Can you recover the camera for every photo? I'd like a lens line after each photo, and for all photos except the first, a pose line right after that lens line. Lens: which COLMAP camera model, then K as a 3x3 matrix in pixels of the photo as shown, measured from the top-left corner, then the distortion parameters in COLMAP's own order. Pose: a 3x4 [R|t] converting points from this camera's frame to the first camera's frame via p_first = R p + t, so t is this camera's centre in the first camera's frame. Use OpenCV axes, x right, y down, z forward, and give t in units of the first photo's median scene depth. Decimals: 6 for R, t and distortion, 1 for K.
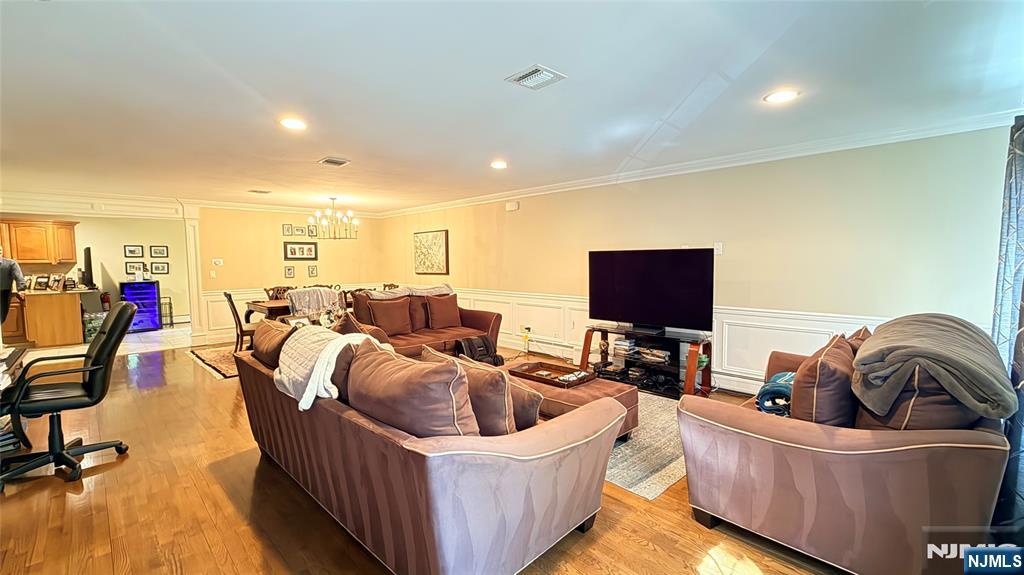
lens RADIAL K [[407.5, 0, 512.0], [0, 407.5, 287.5], [0, 0, 1]] dist [-0.000156, -0.000101]
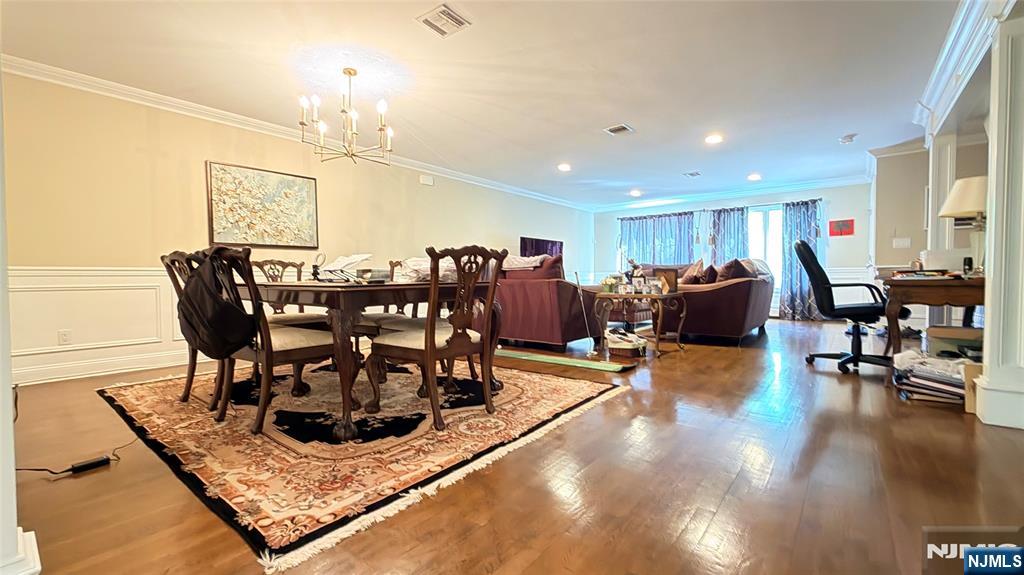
lens RADIAL K [[407.5, 0, 512.0], [0, 407.5, 287.5], [0, 0, 1]] dist [-0.000156, -0.000101]
pose [[-0.061757, -0.026347, 0.997743, -0.936537], [0.059864, 0.997754, 0.030053, 0.028404], [-0.996294, 0.061584, -0.060041, 0.868895]]
